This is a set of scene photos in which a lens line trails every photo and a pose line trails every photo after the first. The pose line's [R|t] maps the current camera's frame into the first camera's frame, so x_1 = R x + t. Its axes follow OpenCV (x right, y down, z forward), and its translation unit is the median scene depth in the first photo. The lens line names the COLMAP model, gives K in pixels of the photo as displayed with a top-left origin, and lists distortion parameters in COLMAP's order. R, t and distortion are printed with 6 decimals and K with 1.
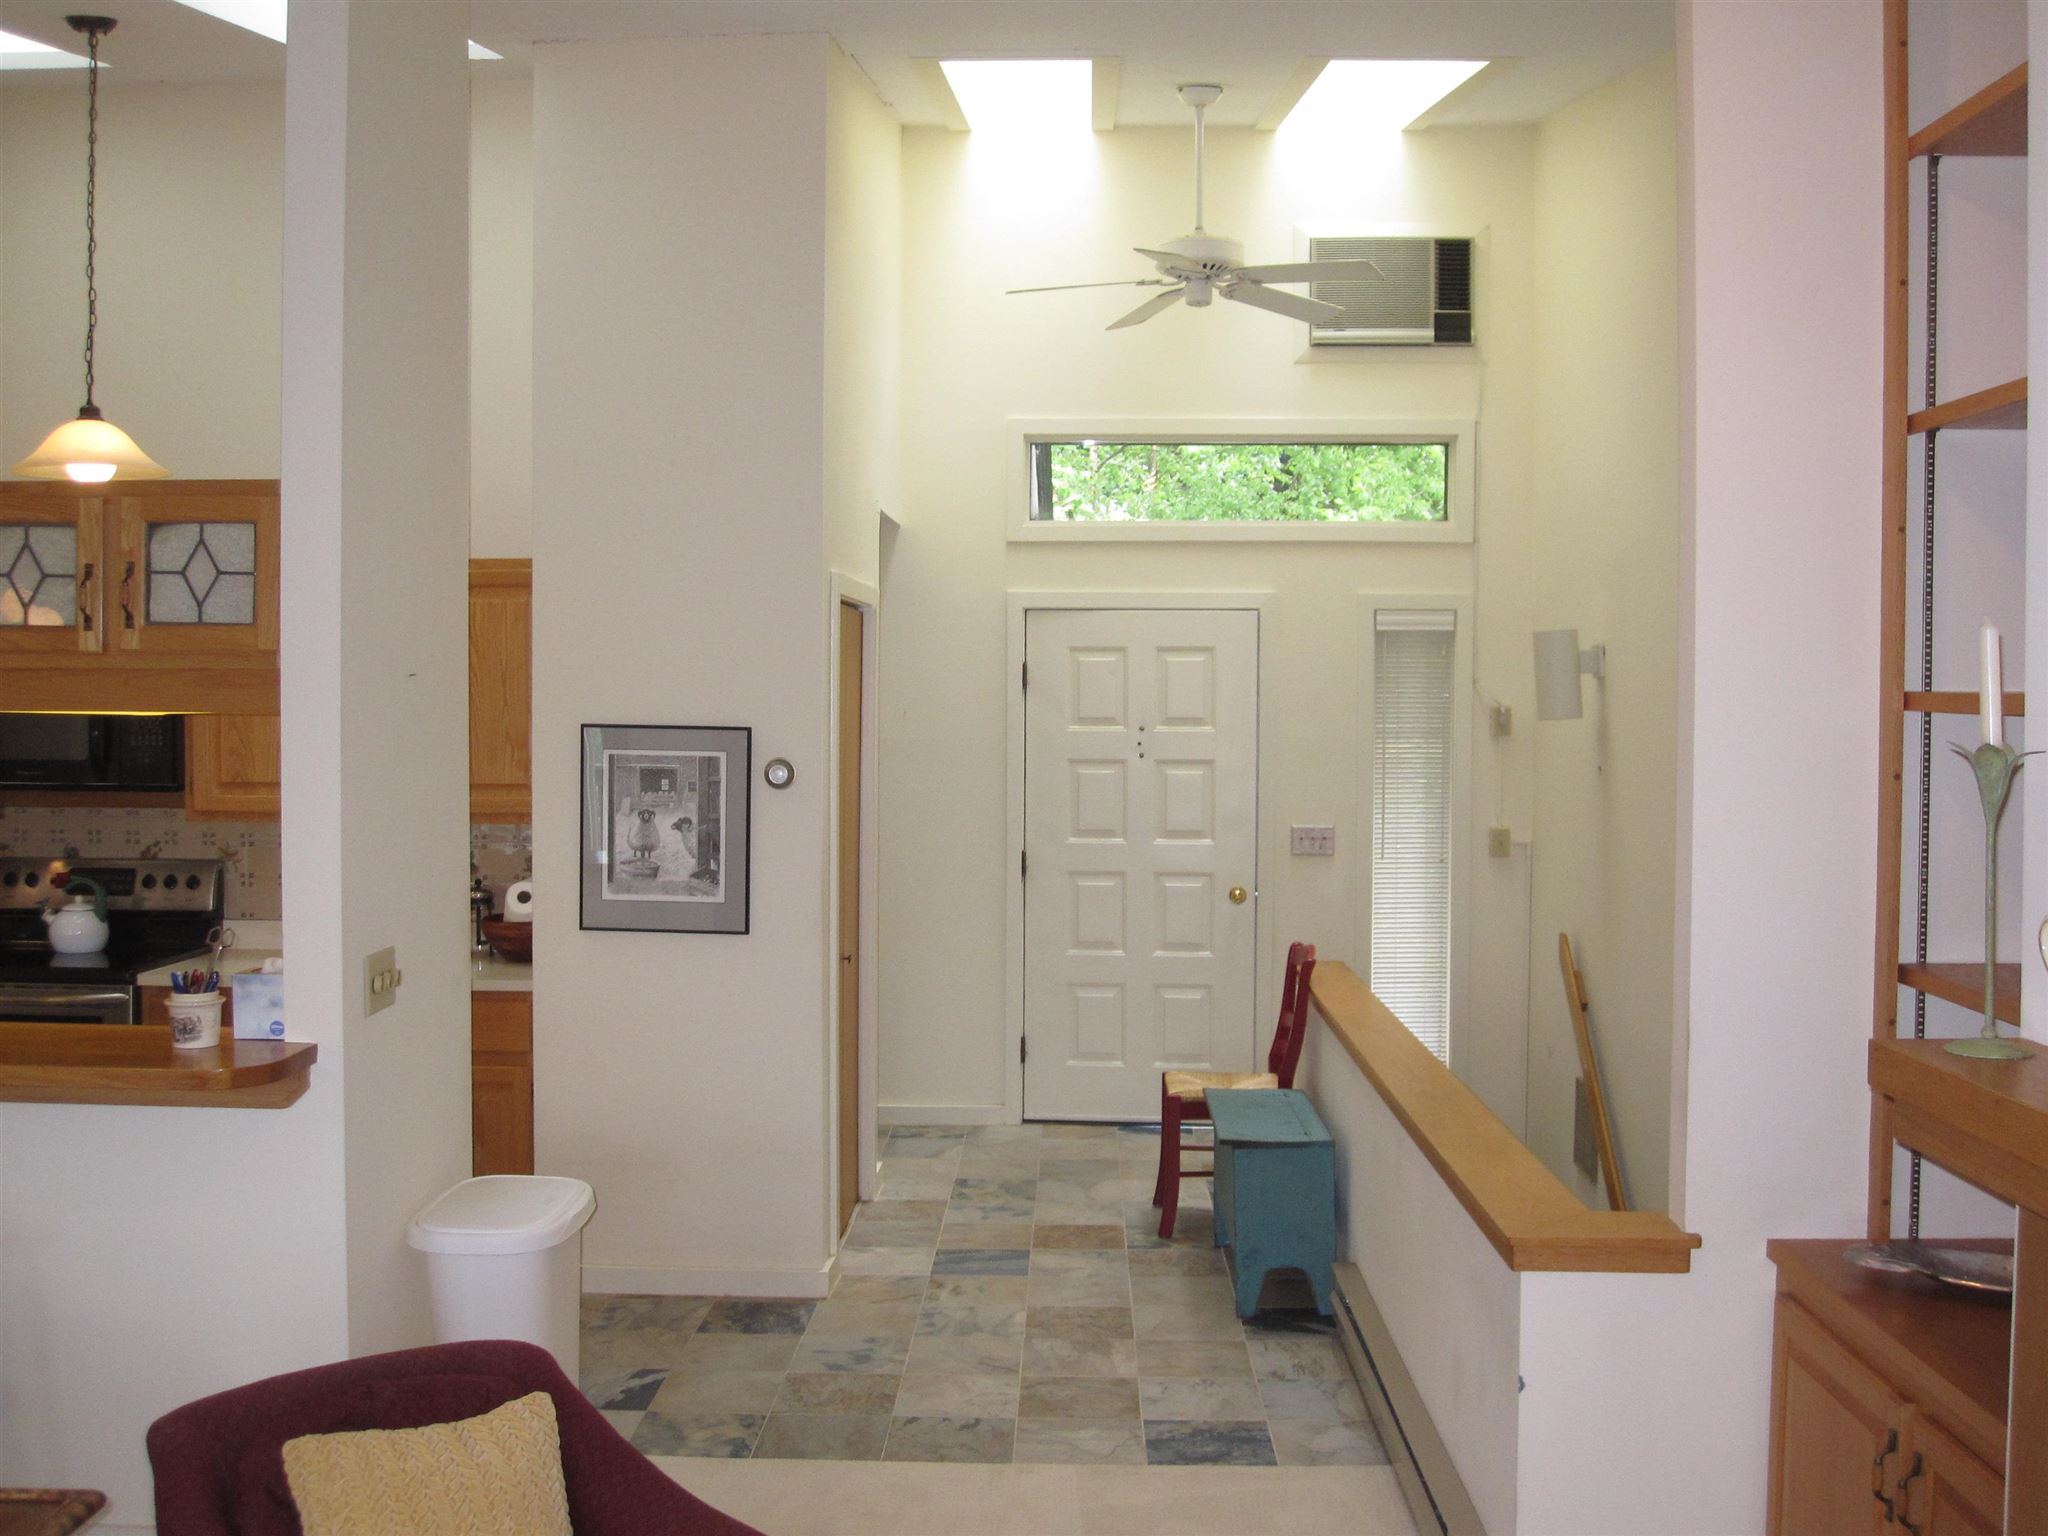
lens RADIAL K [[1979.8, 0, 1024.0], [0, 1979.8, 768.0], [0, 0, 1]] dist [-0.080043, -0.003514]
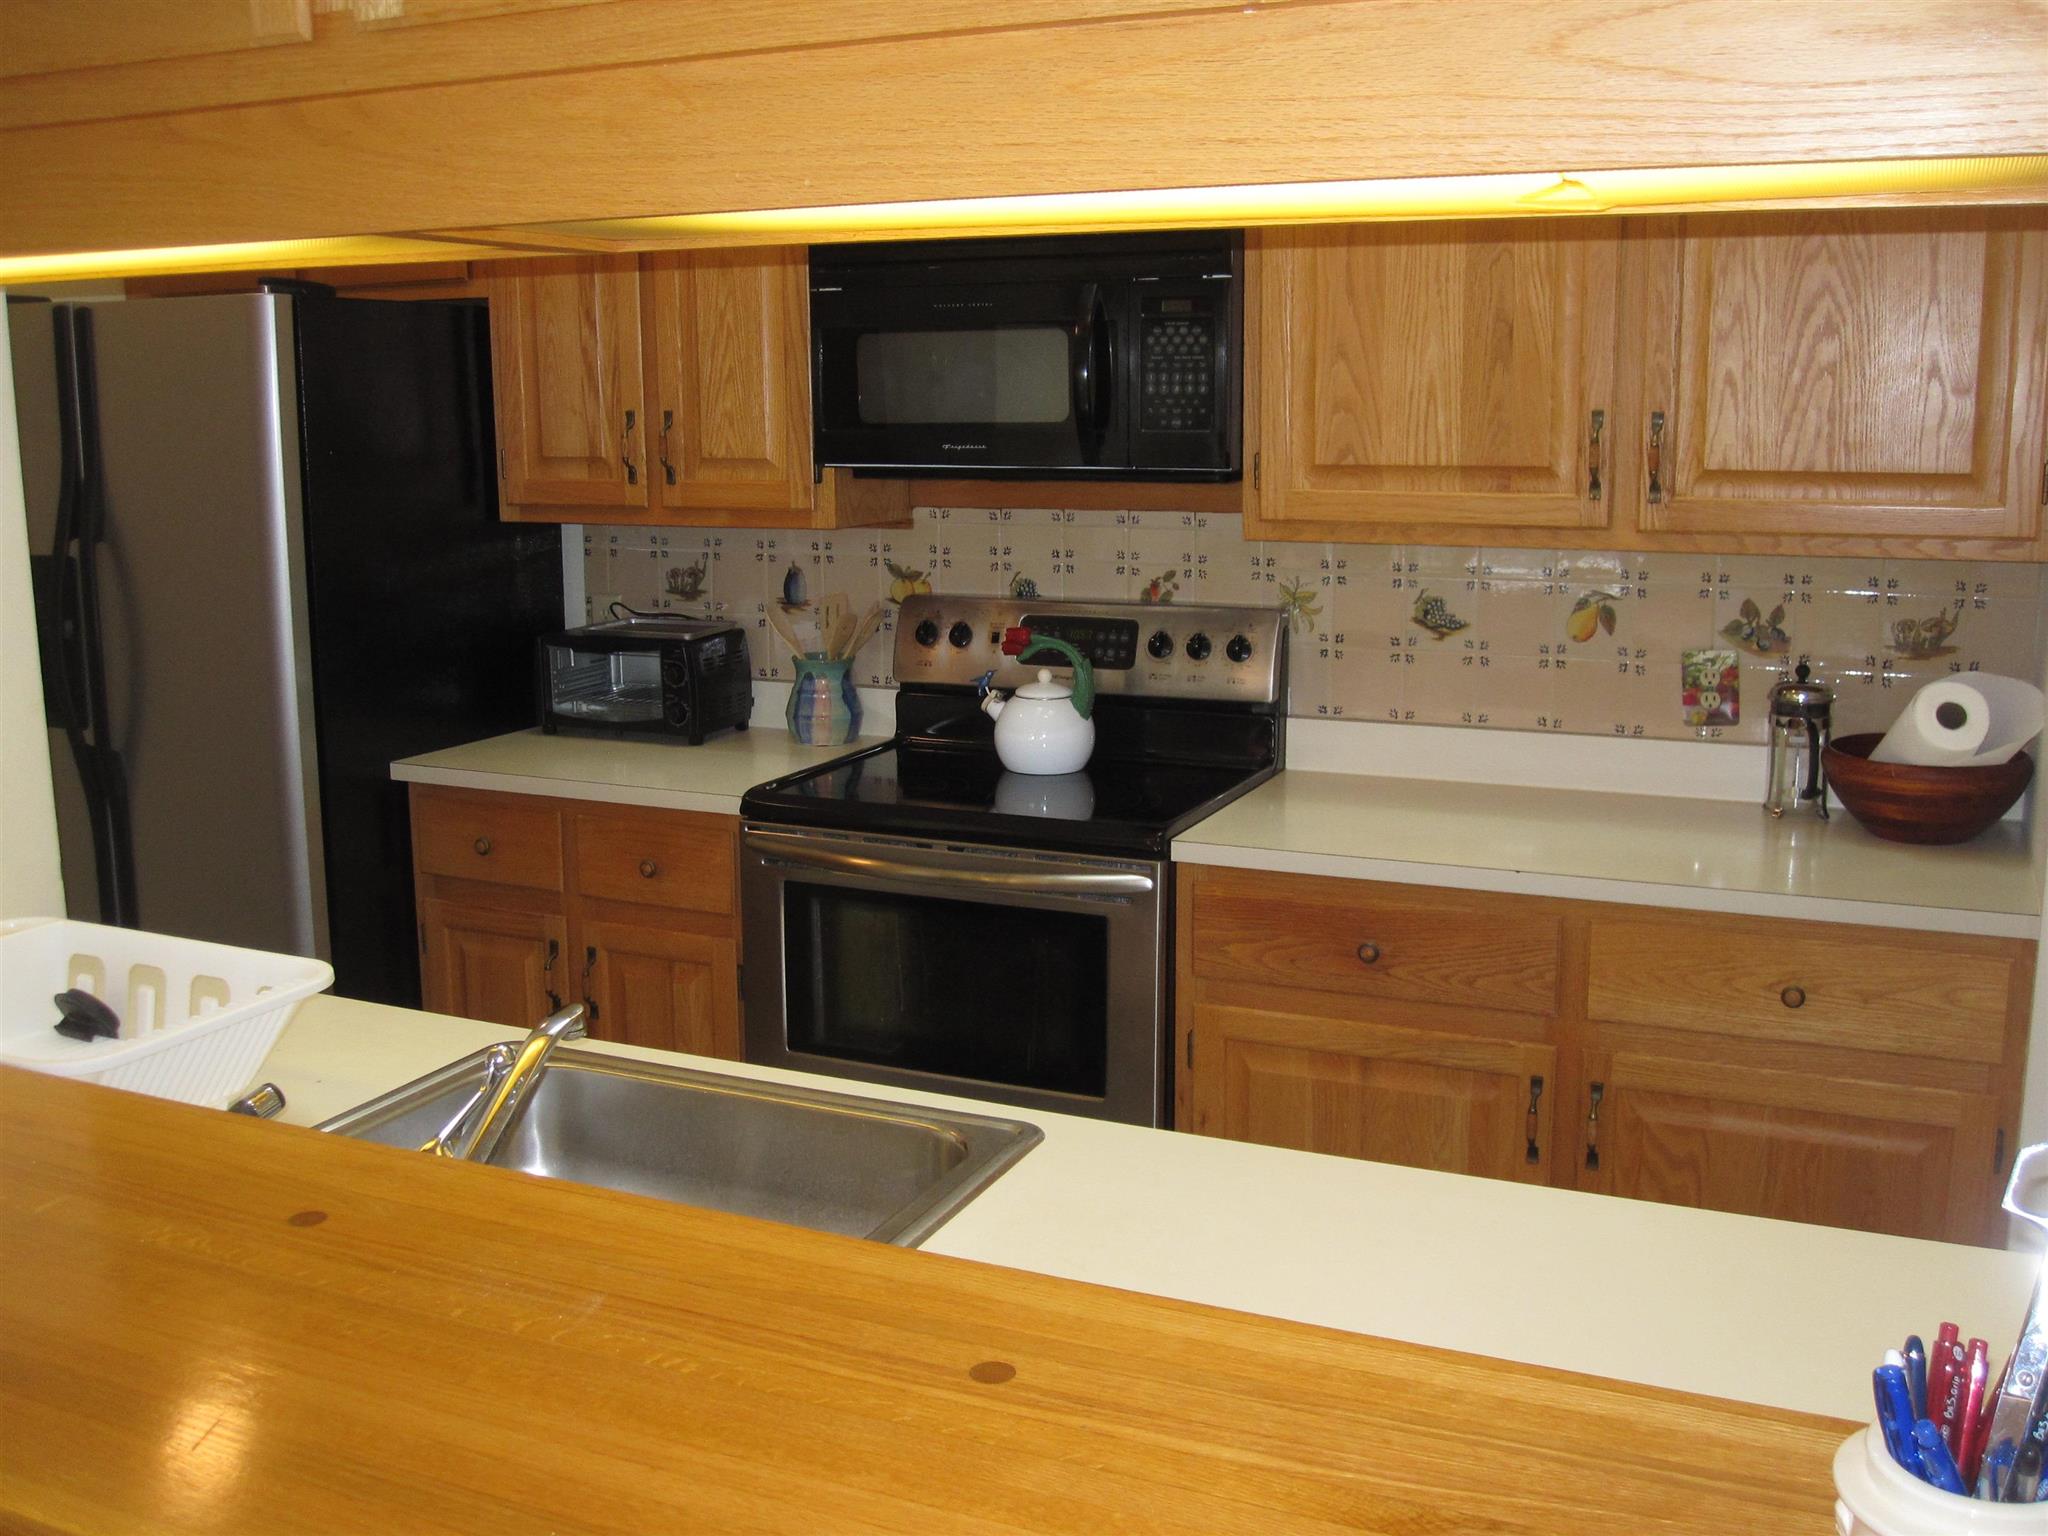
lens RADIAL K [[1979.8, 0, 1024.0], [0, 1979.8, 768.0], [0, 0, 1]] dist [-0.080043, -0.003514]
pose [[0.923036, 0.061240, -0.379808, -0.268933], [-0.004366, 0.988853, 0.148832, 0.009096], [0.384689, -0.135719, 0.913014, 0.464751]]
